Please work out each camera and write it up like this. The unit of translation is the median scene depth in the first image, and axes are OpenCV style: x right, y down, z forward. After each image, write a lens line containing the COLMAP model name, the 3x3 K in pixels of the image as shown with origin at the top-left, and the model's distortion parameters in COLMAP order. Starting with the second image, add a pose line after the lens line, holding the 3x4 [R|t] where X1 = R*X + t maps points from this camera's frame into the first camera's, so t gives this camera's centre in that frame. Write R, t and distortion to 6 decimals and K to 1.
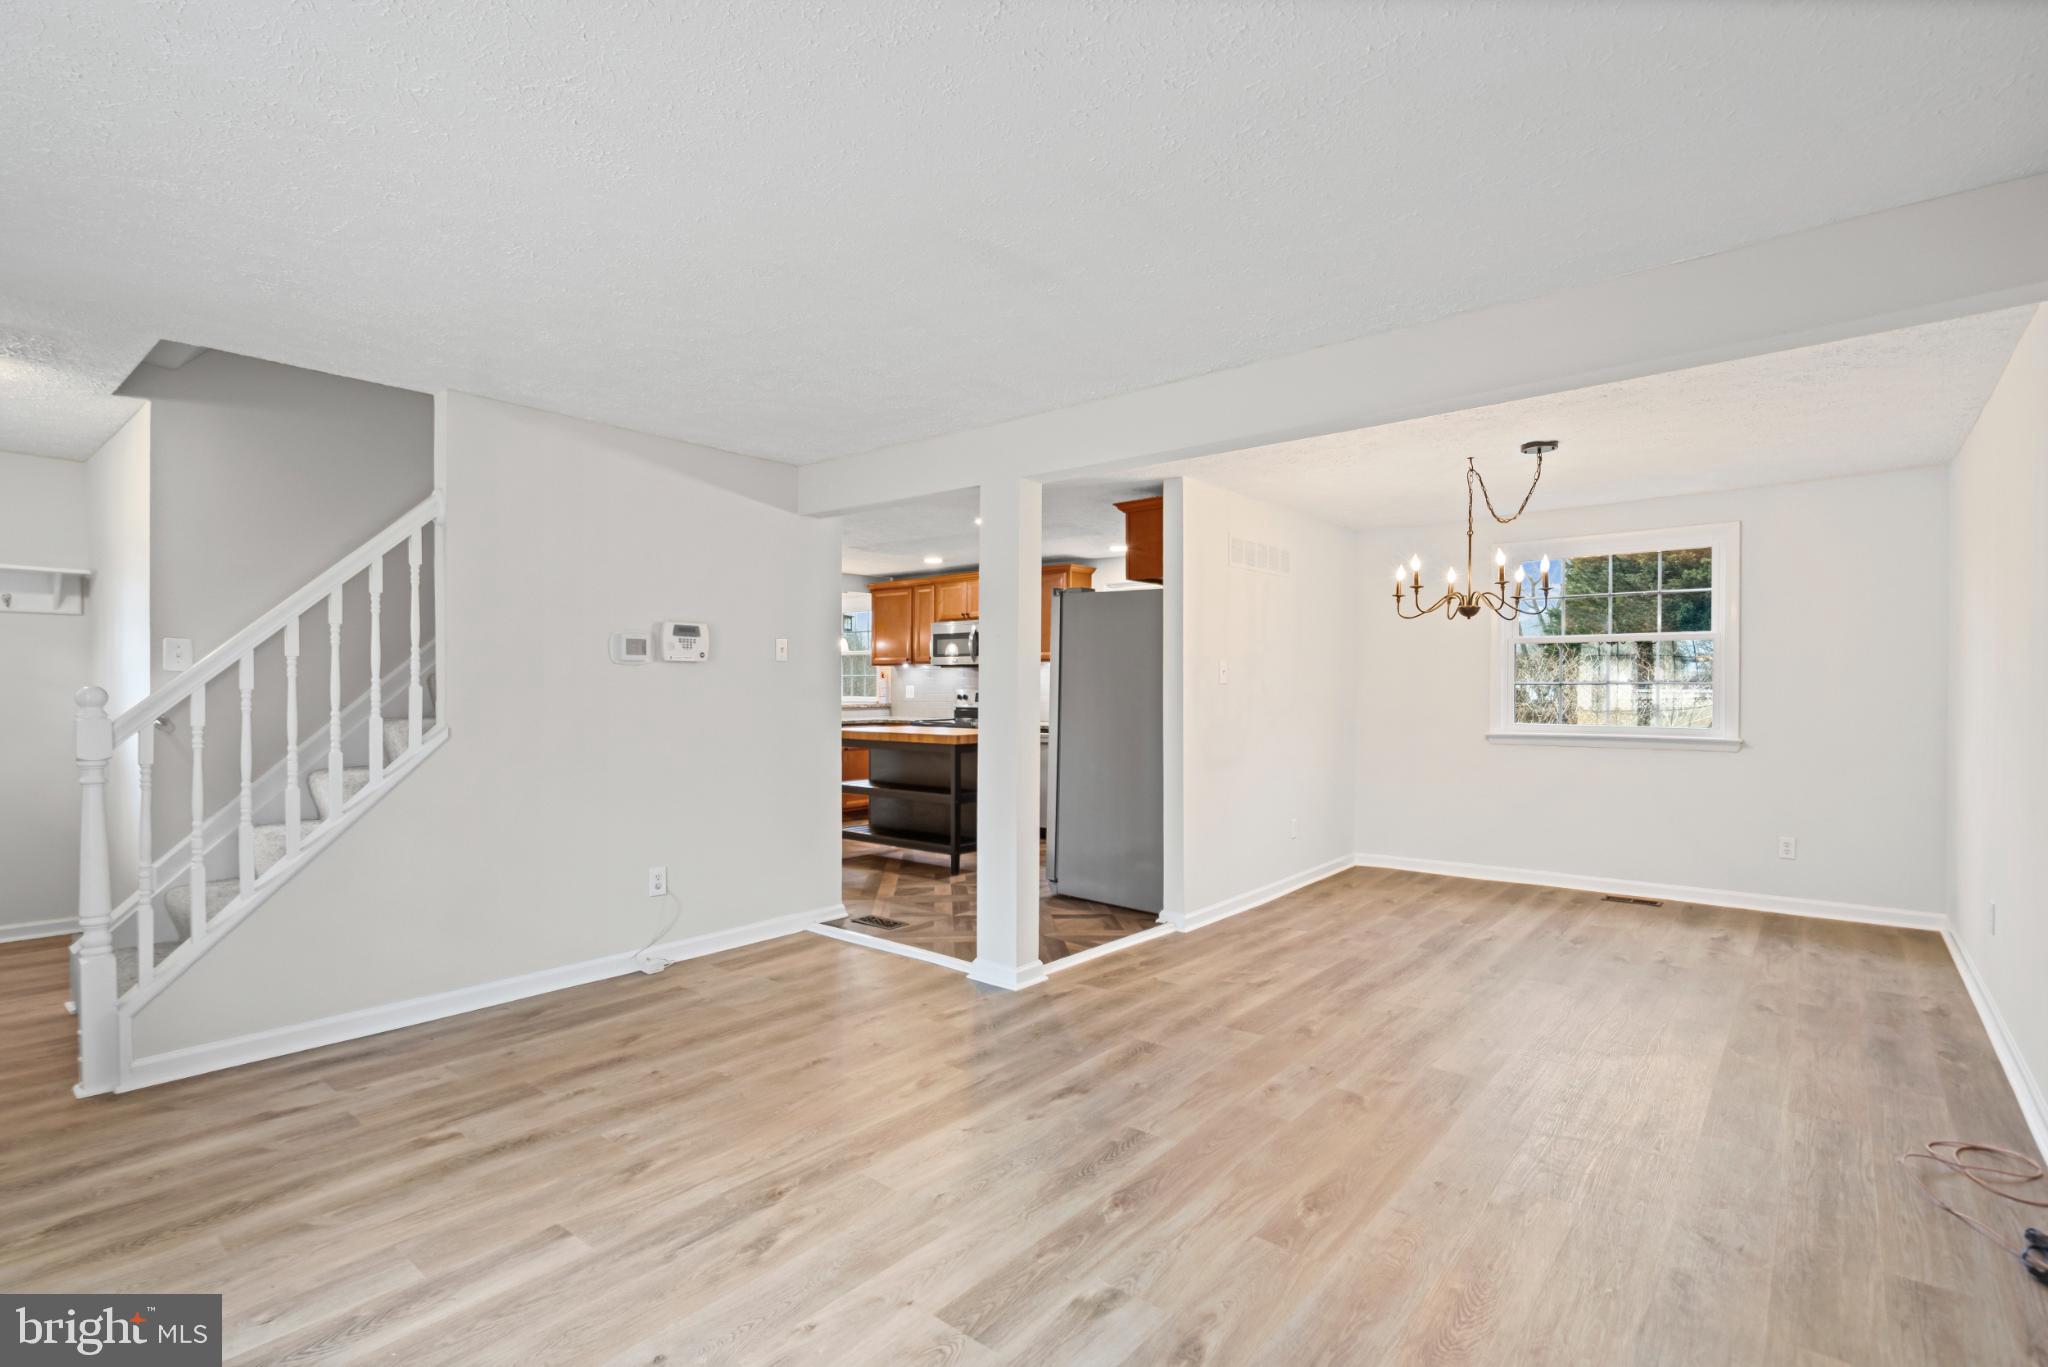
lens RADIAL K [[952.3, 0, 995.0], [0, 952.3, 689.6], [0, 0, 1]] dist [-0.000073, 0.000286]
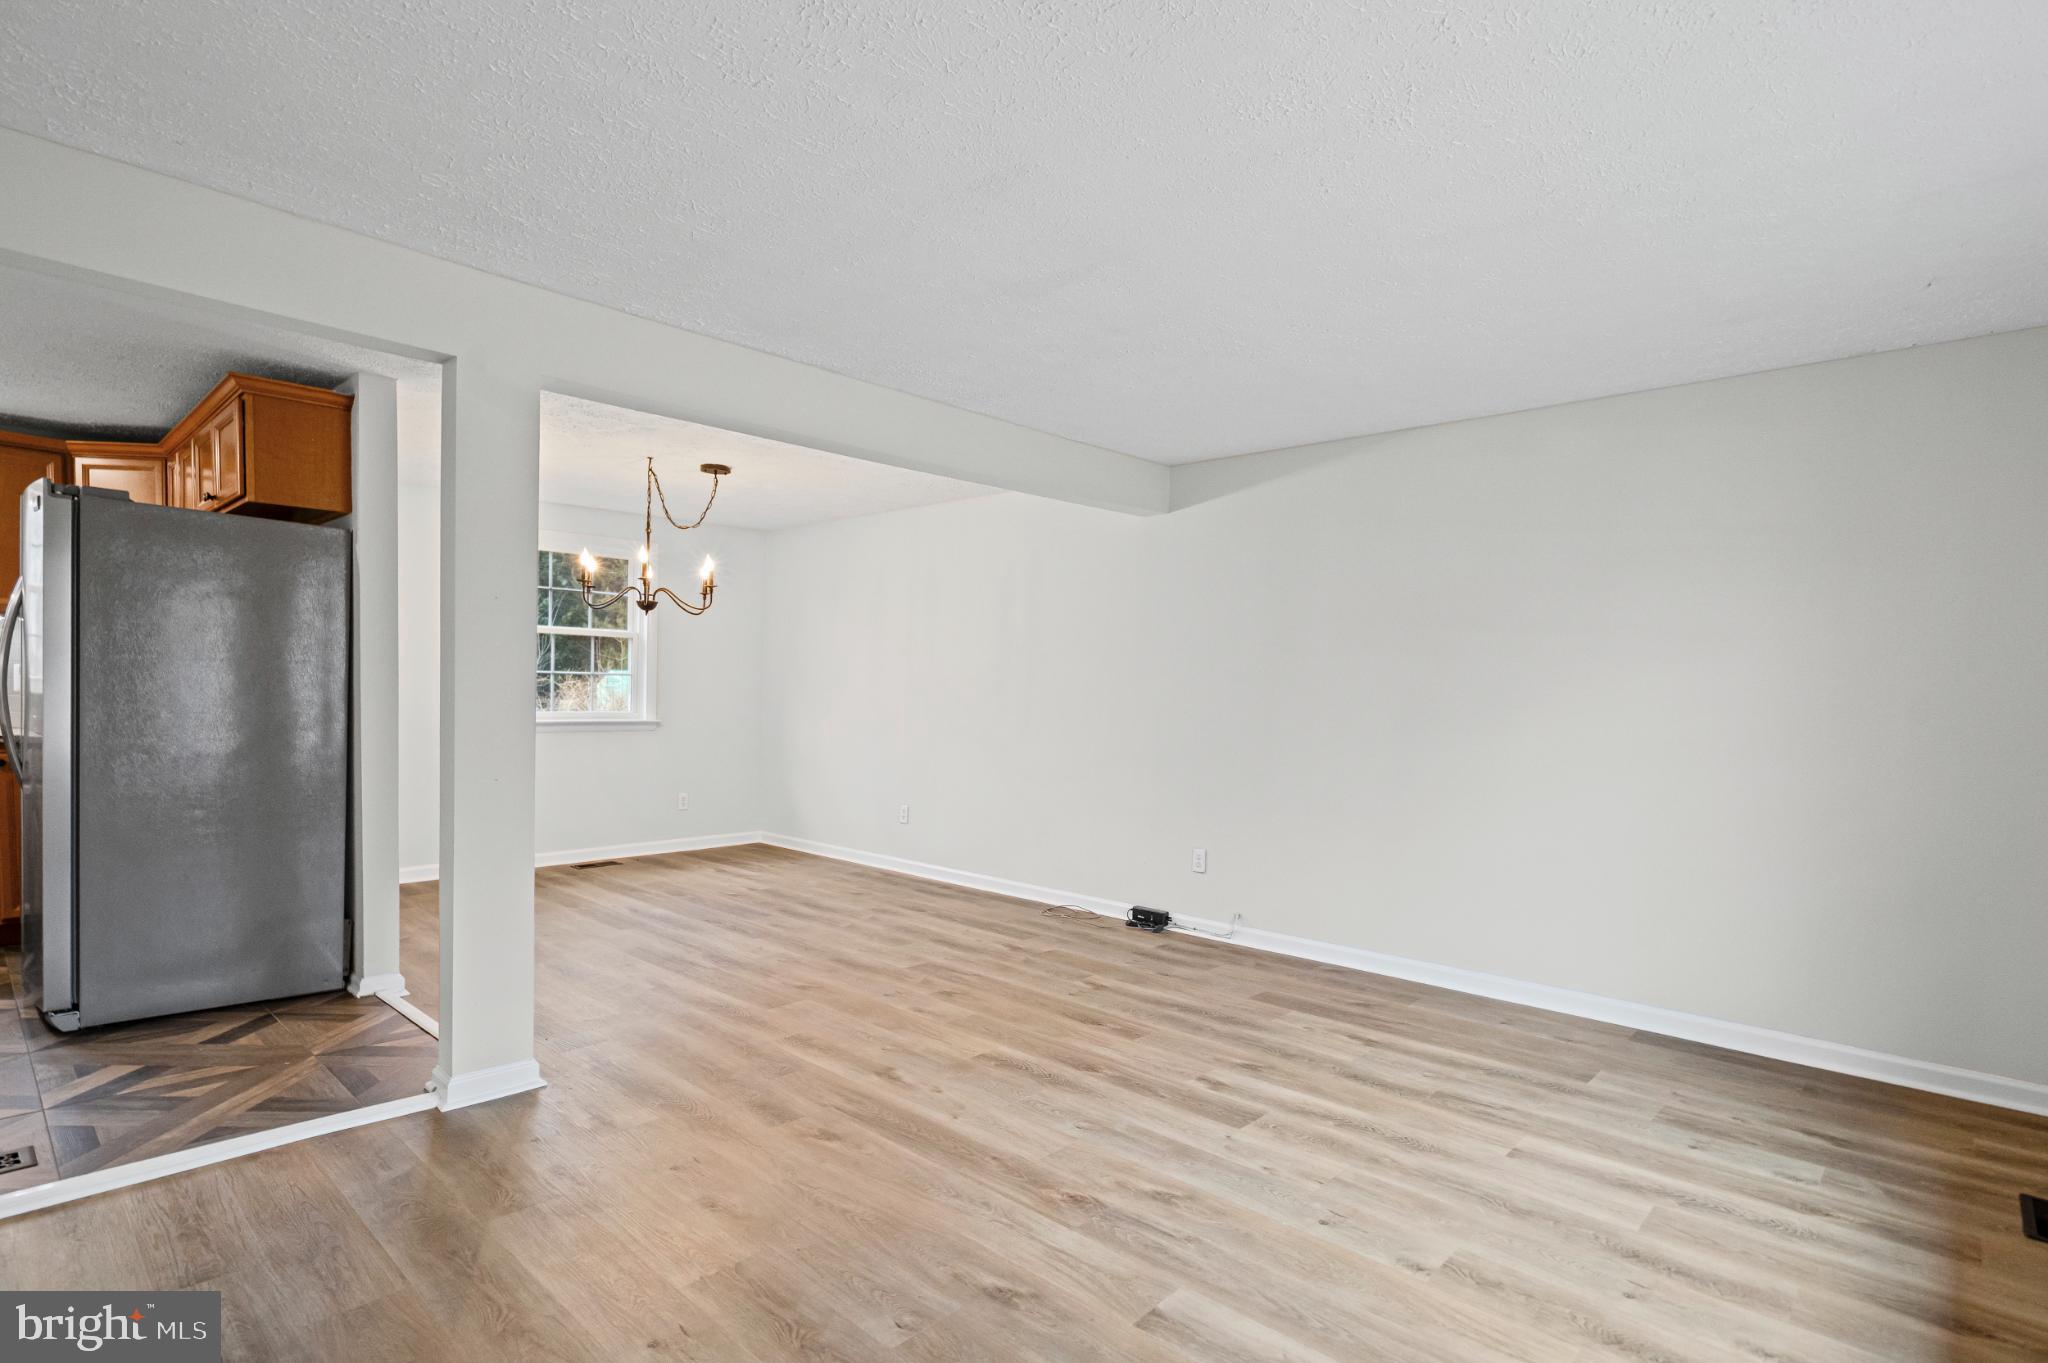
lens RADIAL K [[1025.0, 0, 1073.6], [0, 1025.0, 724.3], [0, 0, 1]] dist [-0.001215, 0.000658]
pose [[0.019920, -0.033243, 0.999249, -0.813078], [-0.018980, 0.999254, 0.033621, 0.004341], [-0.999621, -0.019635, 0.019274, 0.634777]]
